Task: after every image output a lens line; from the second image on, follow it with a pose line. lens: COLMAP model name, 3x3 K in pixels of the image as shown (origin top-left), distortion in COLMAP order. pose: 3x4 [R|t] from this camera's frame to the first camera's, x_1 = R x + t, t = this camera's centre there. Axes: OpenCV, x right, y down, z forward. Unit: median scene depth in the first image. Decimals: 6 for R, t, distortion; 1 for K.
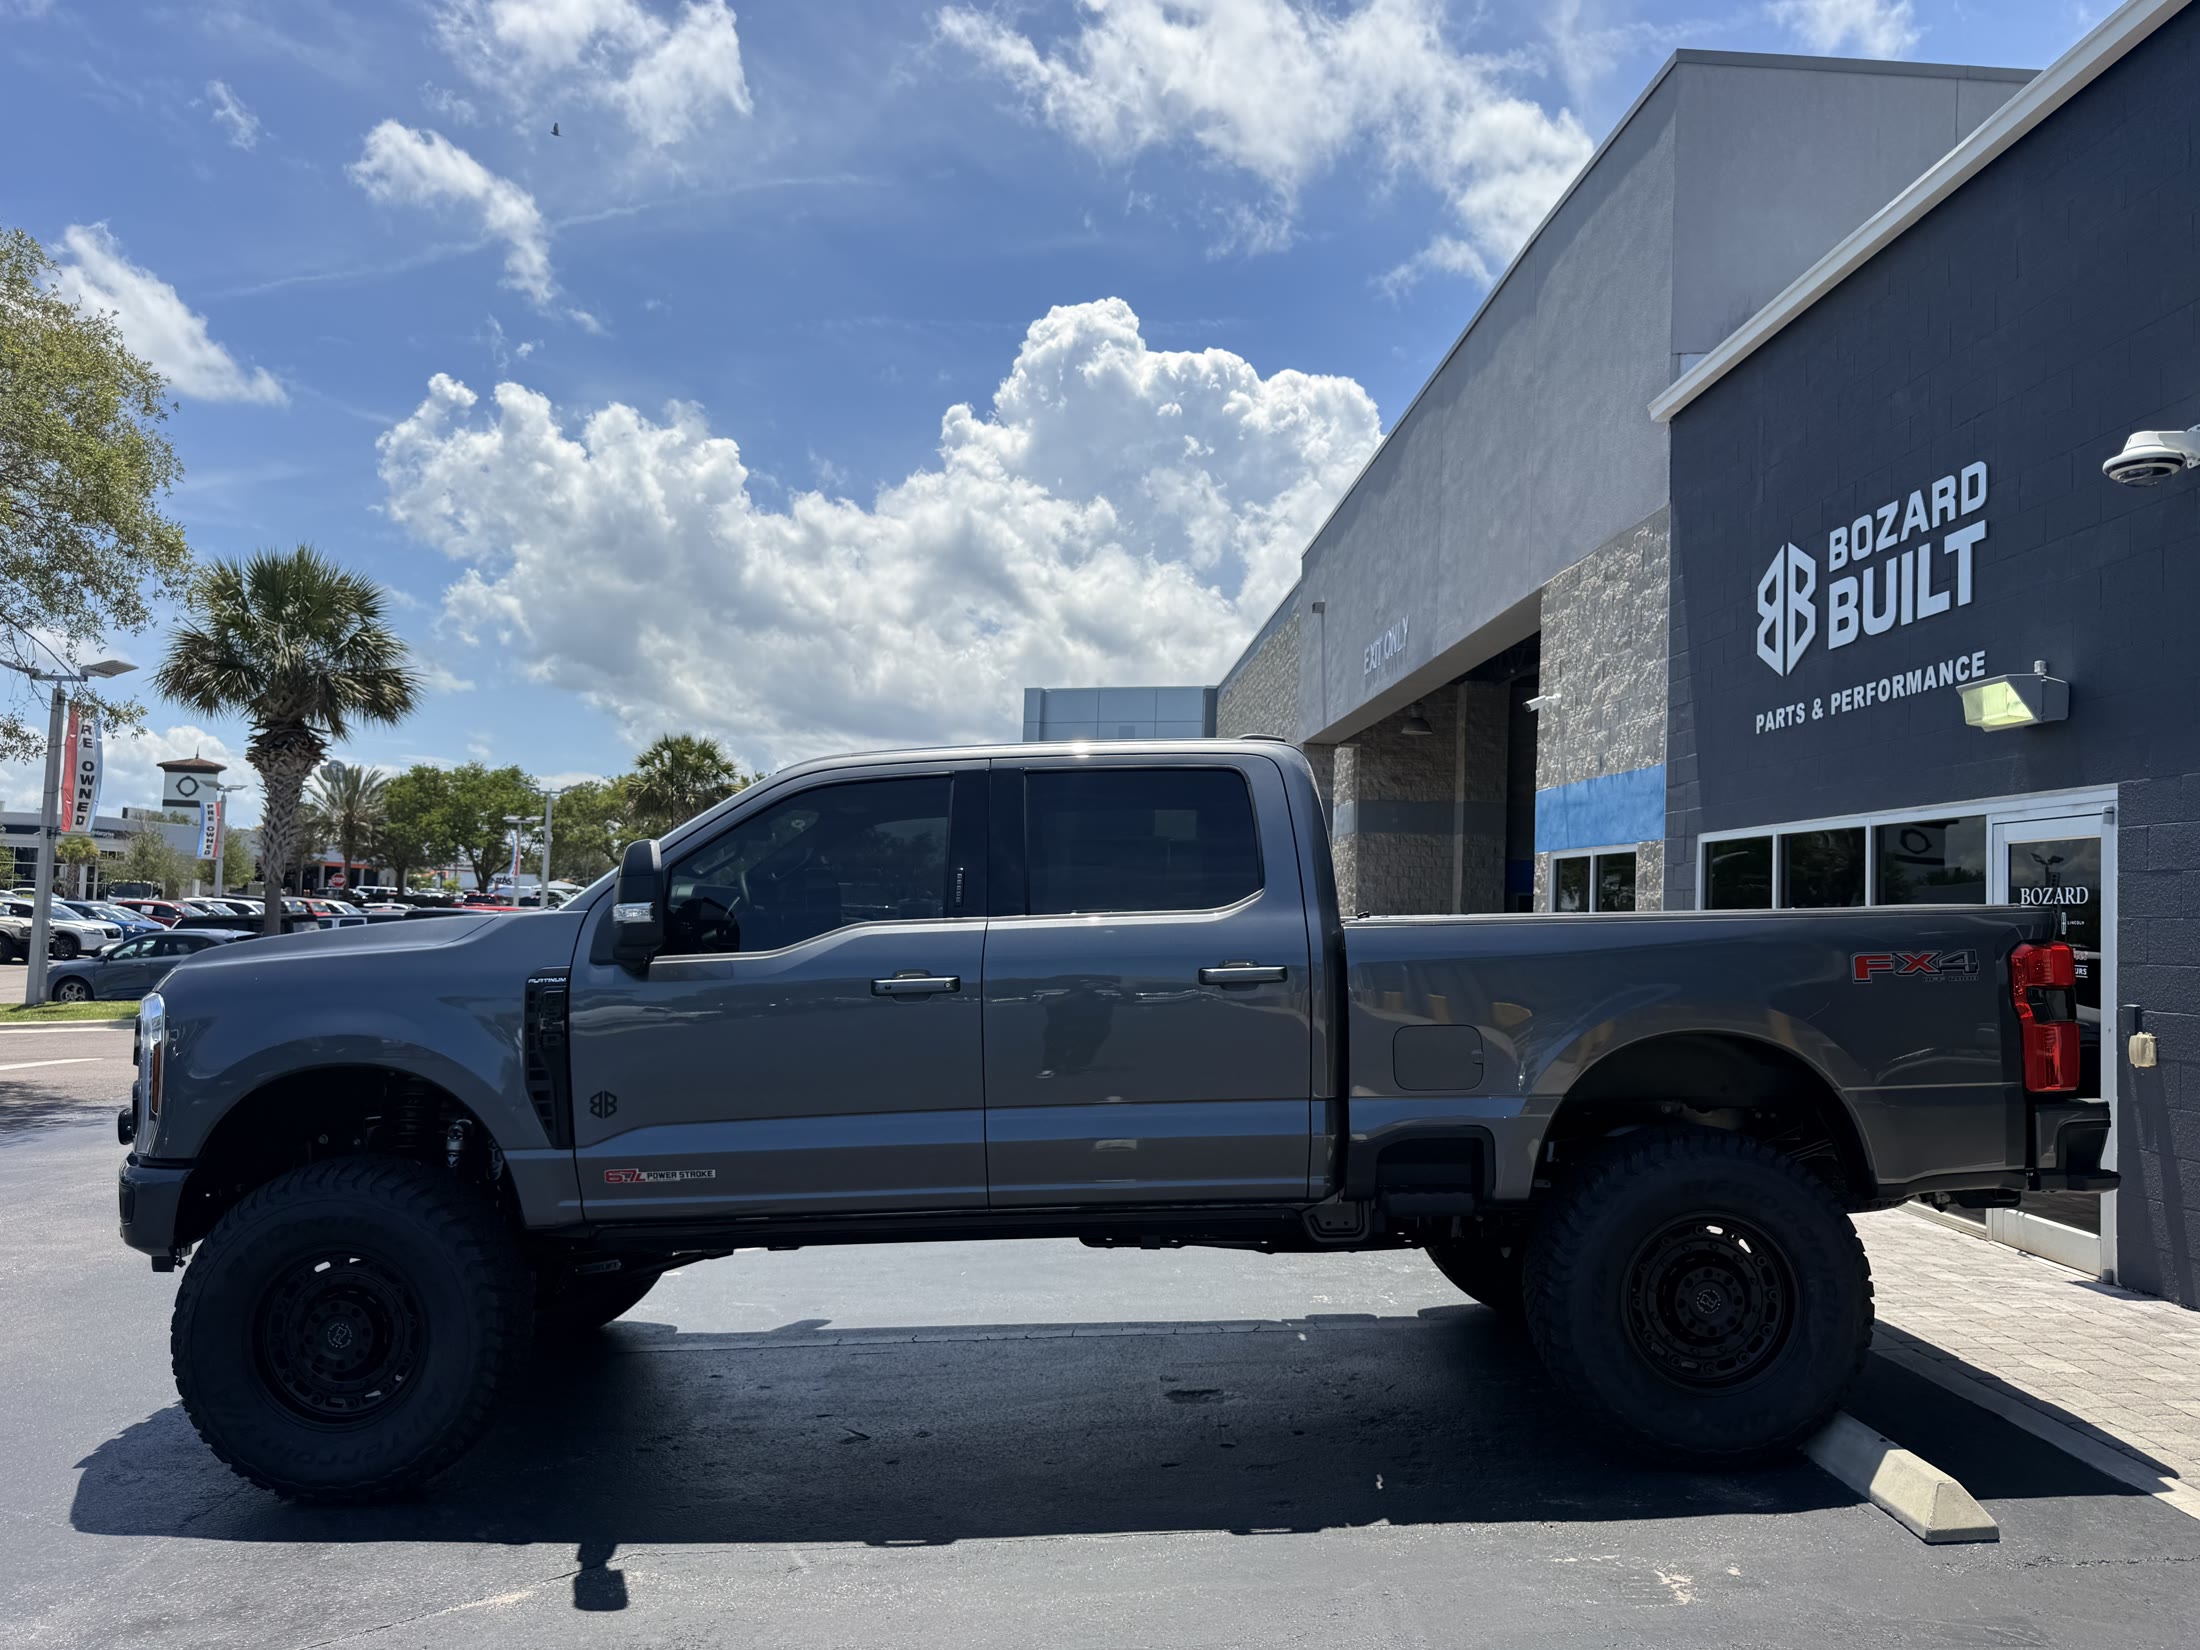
lens RADIAL K [[1641.0, 0, 1100.0], [0, 1641.0, 825.0], [0, 0, 1]] dist [0.156862, -0.236412]
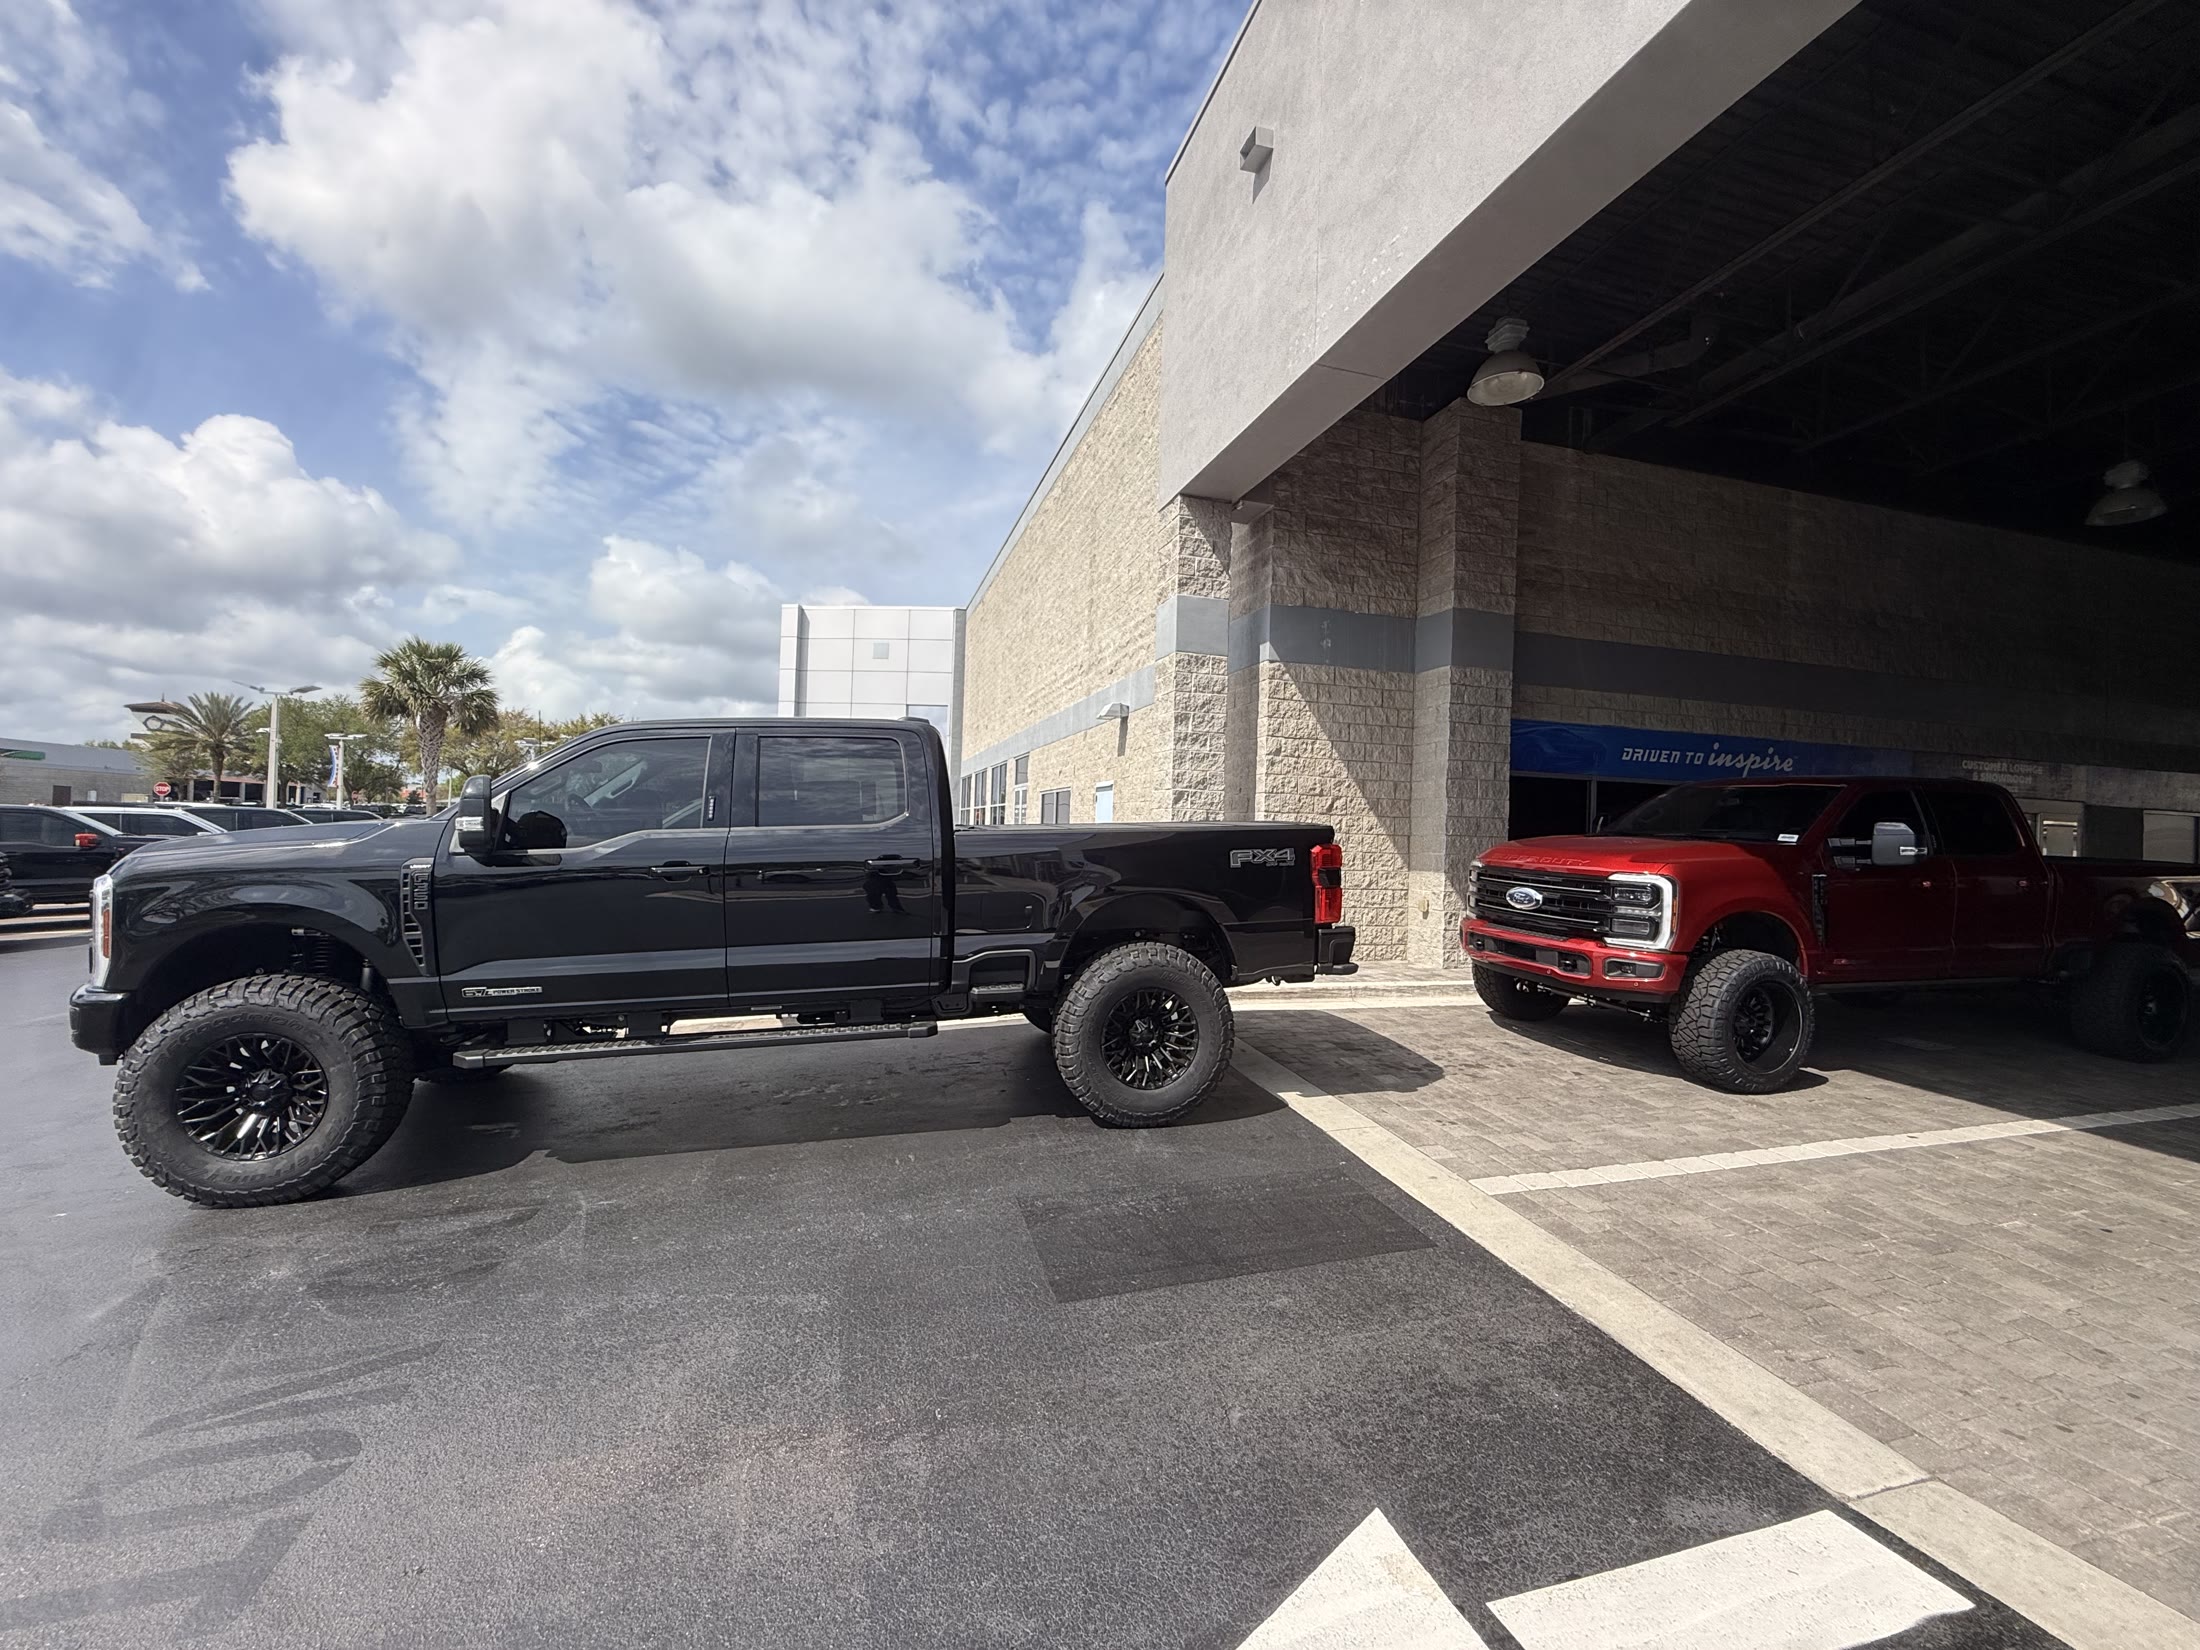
lens RADIAL K [[905.8, 0, 1100.0], [0, 905.8, 825.0], [0, 0, 1]] dist [0.000231, 0.000012]
pose [[0.948721, 0.001306, 0.316113, 0.006249], [-0.018048, 0.998584, 0.050038, 0.106719], [-0.315600, -0.053177, 0.947401, 1.658299]]
